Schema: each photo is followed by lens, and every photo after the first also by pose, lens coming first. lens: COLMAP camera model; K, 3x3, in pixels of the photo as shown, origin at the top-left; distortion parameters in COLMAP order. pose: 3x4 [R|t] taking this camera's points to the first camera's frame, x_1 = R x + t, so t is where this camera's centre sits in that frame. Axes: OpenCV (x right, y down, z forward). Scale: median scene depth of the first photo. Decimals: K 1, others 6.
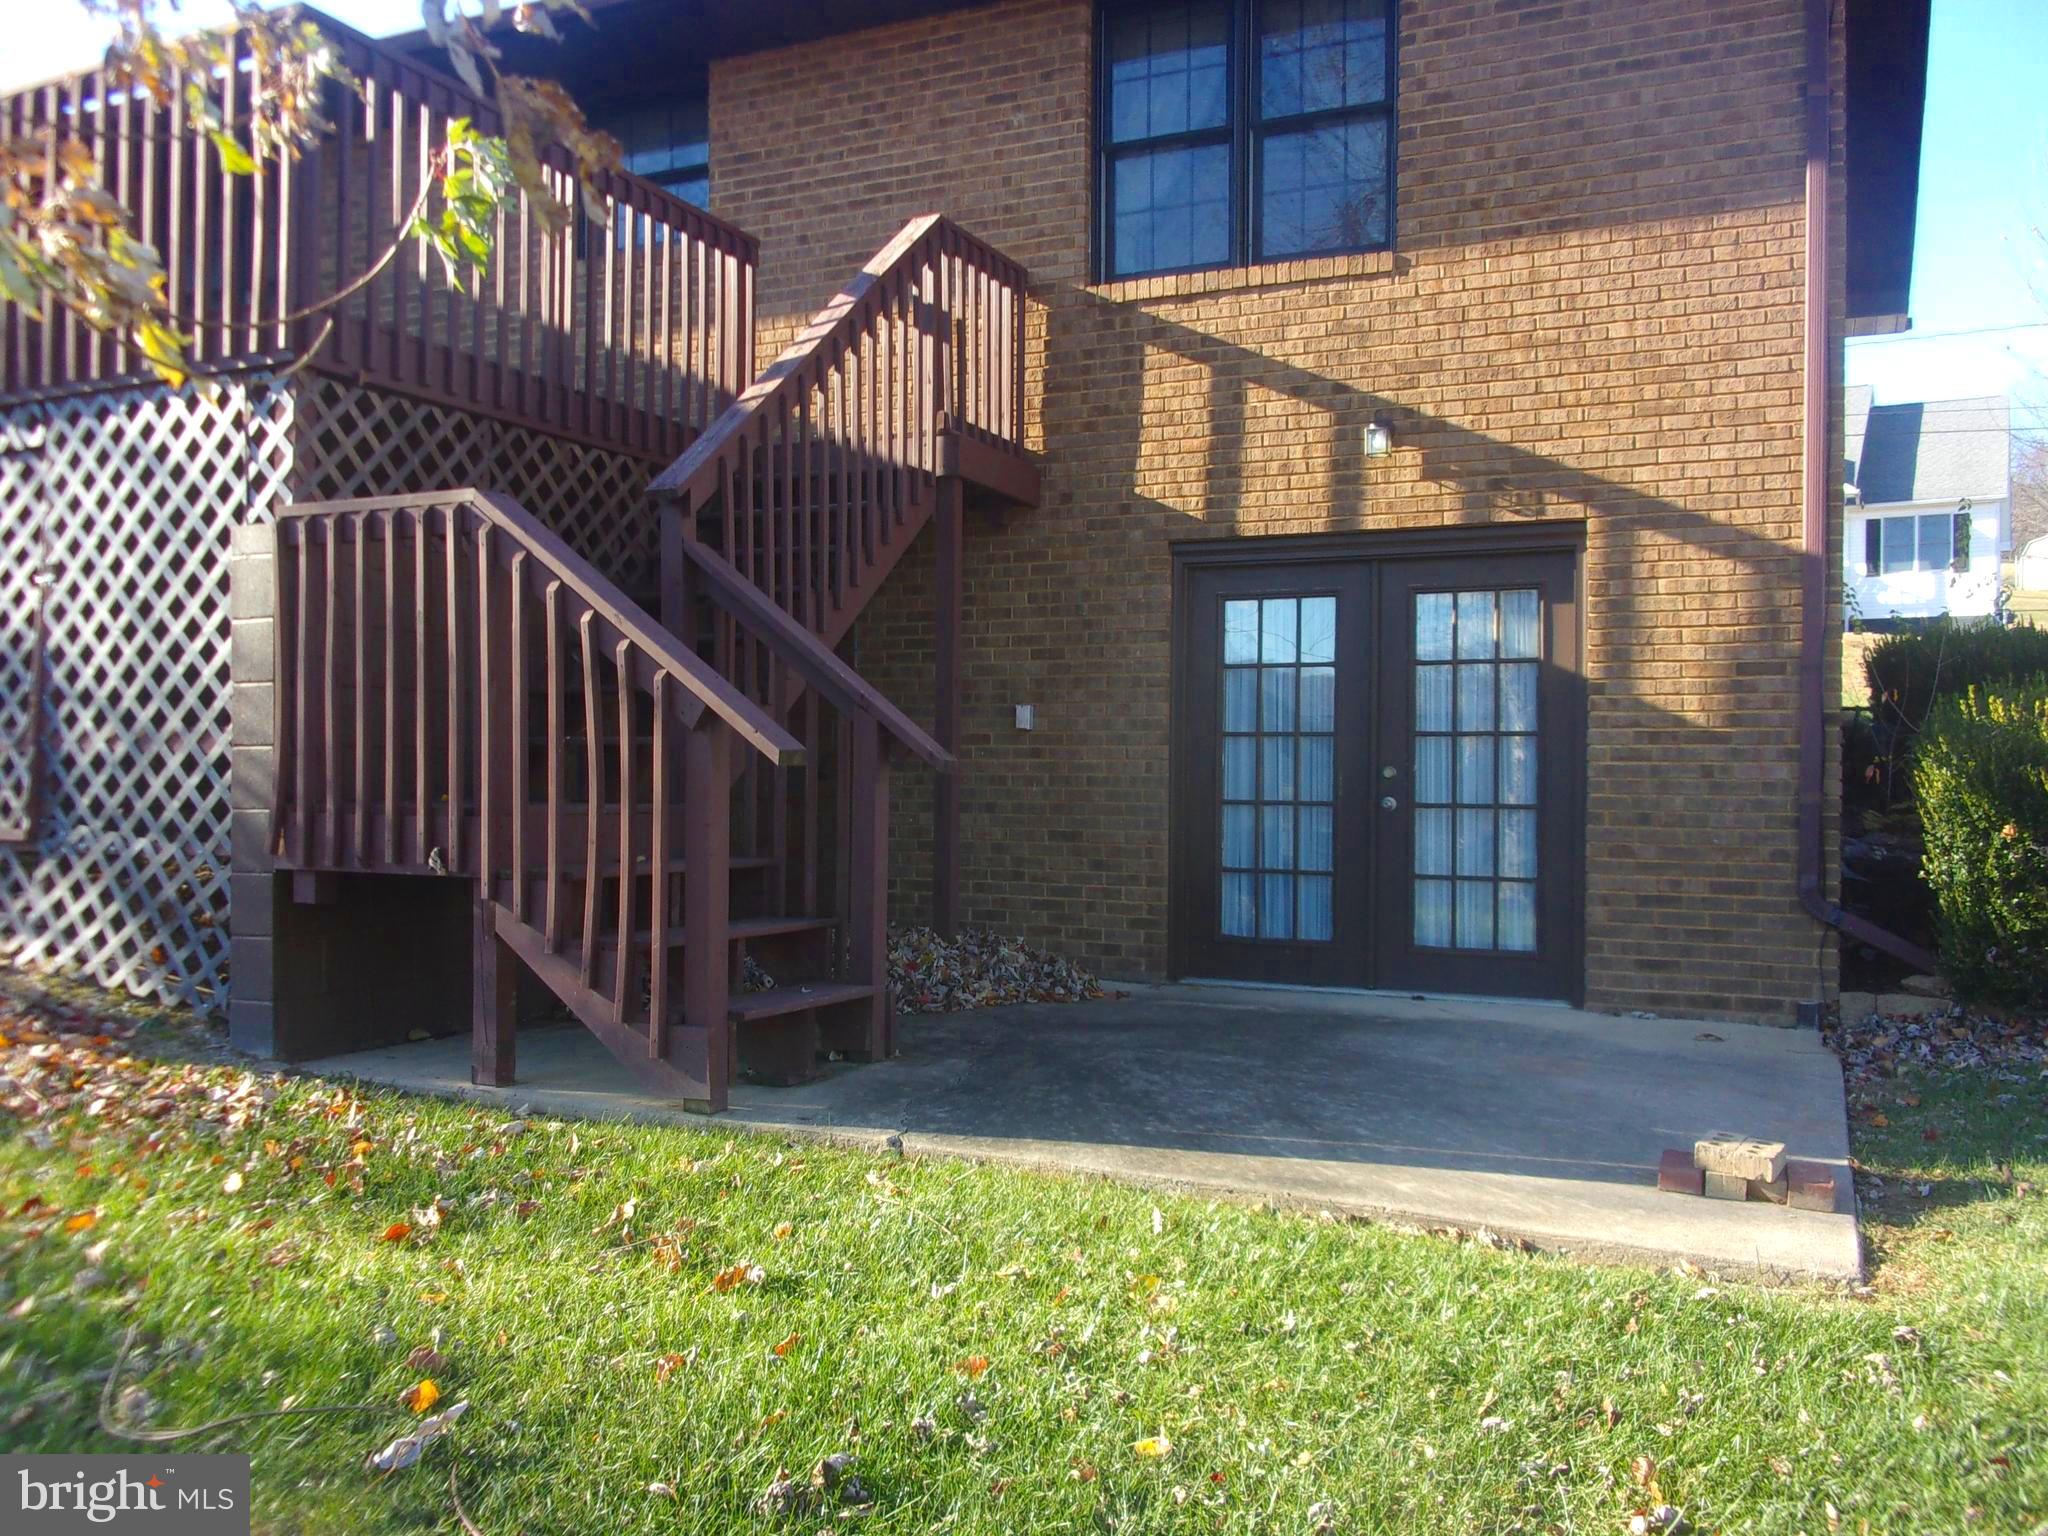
lens RADIAL K [[1679.3, 0, 1019.9], [0, 1679.3, 773.0], [0, 0, 1]] dist [0.014197, -0.055372]
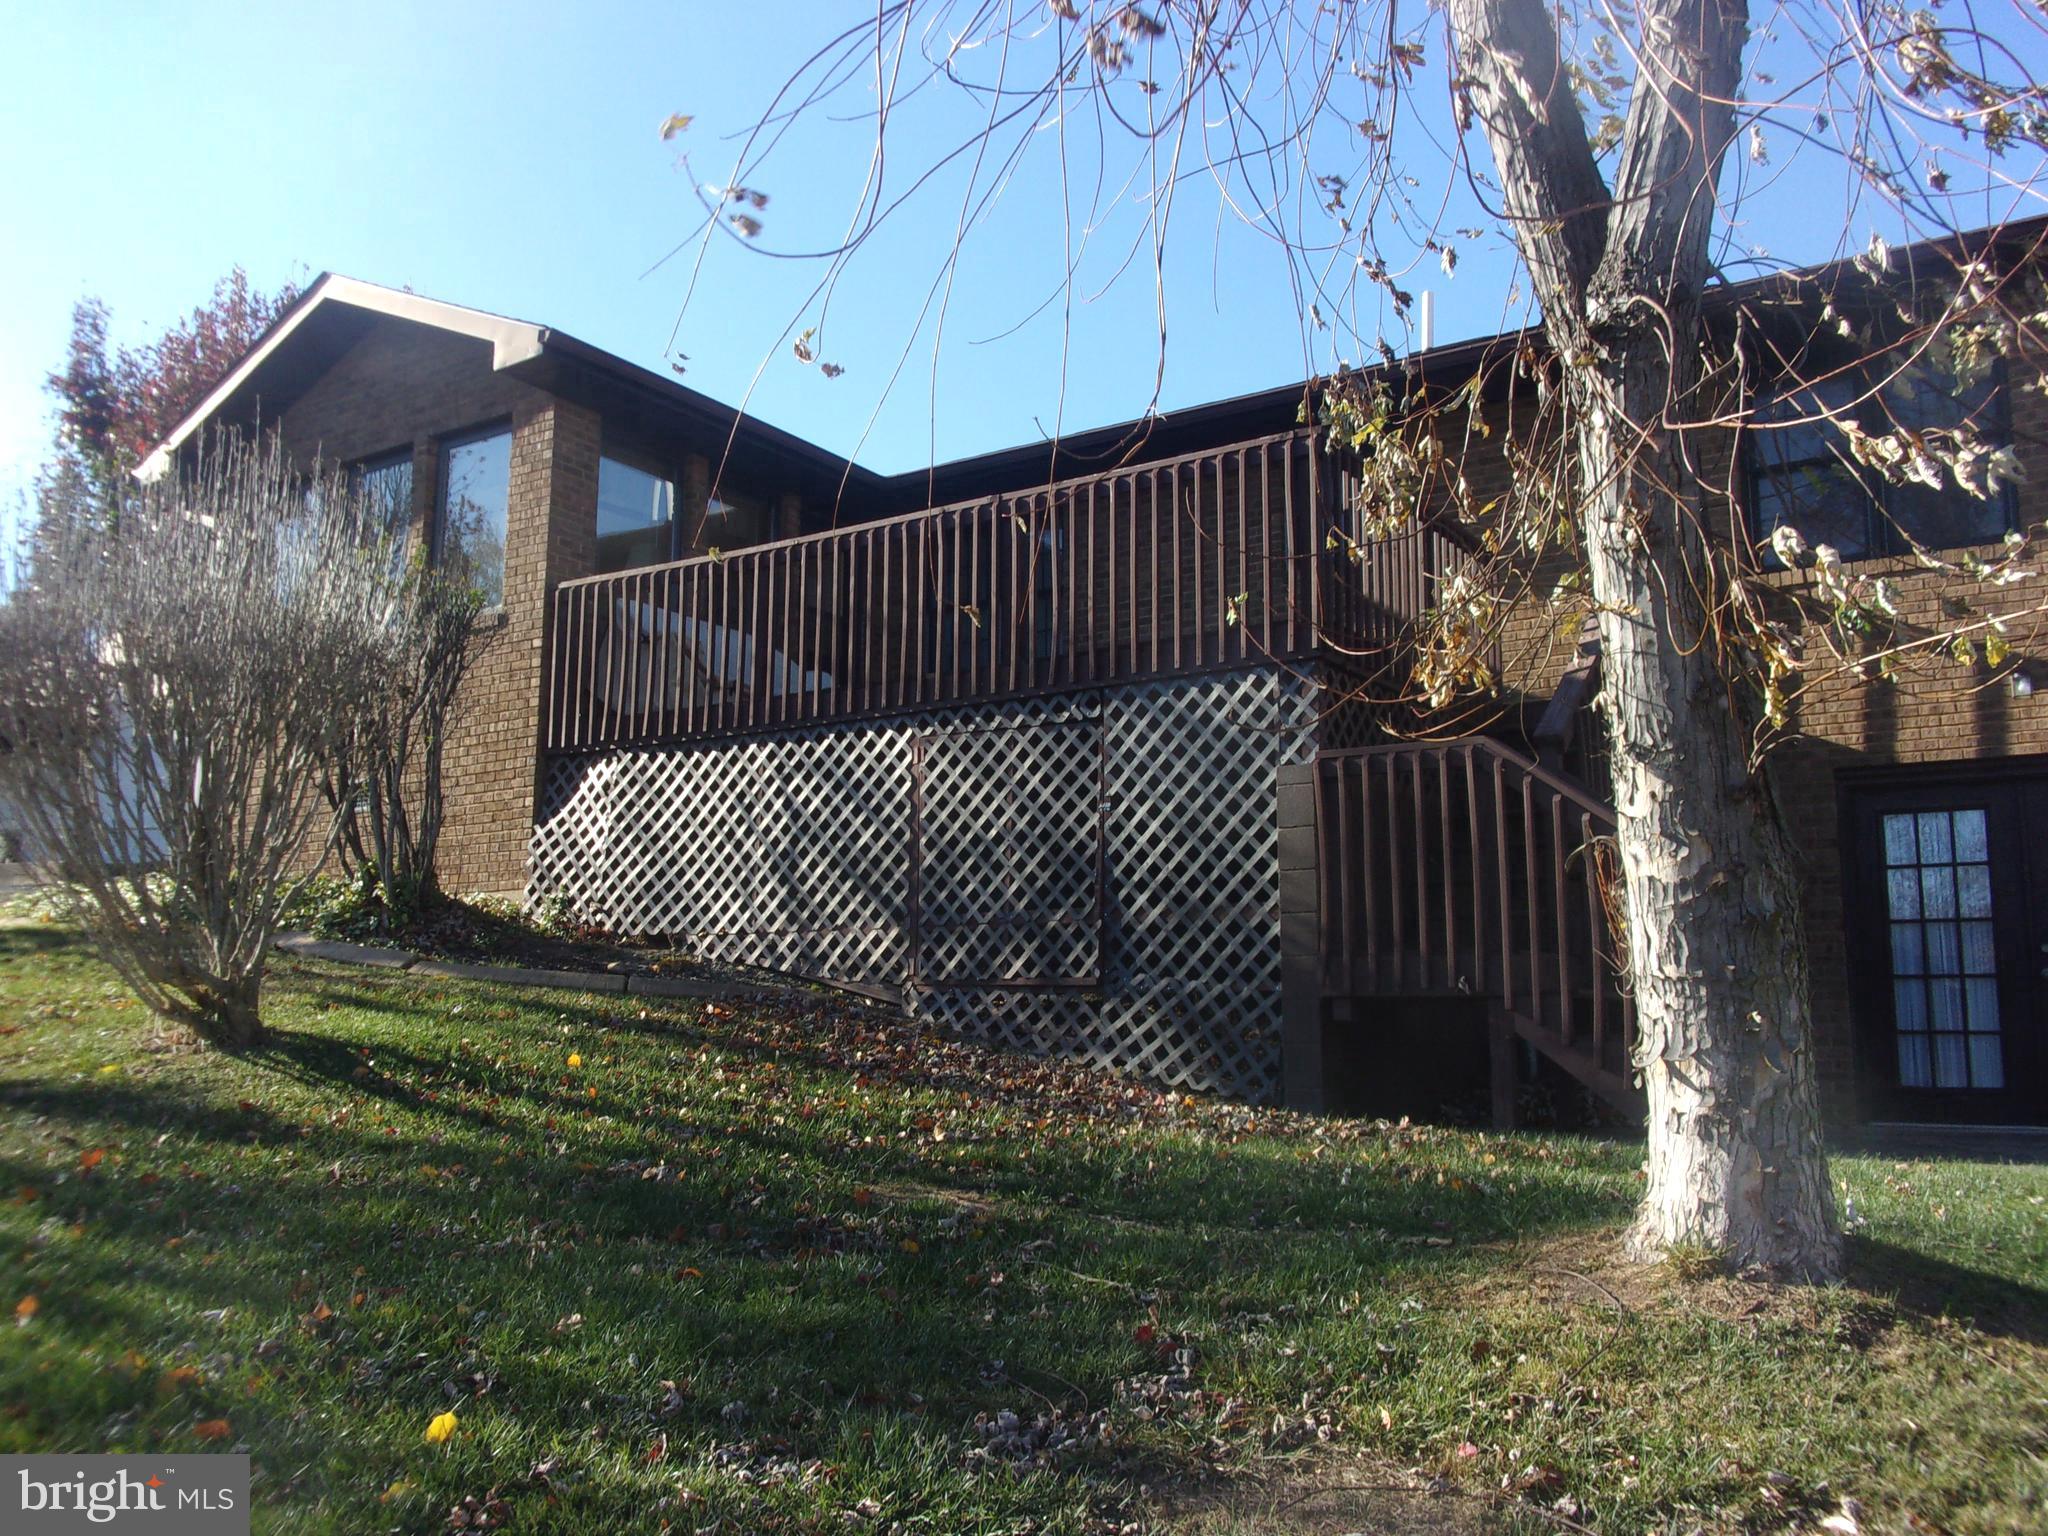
lens RADIAL K [[1679.3, 0, 1024.8], [0, 1679.3, 753.8], [0, 0, 1]] dist [0.014197, -0.055372]
pose [[0.985259, -0.025096, -0.169221, -0.408758], [-0.002939, 0.986552, -0.163424, 0.081722], [0.171046, 0.161512, 0.971935, -0.462489]]
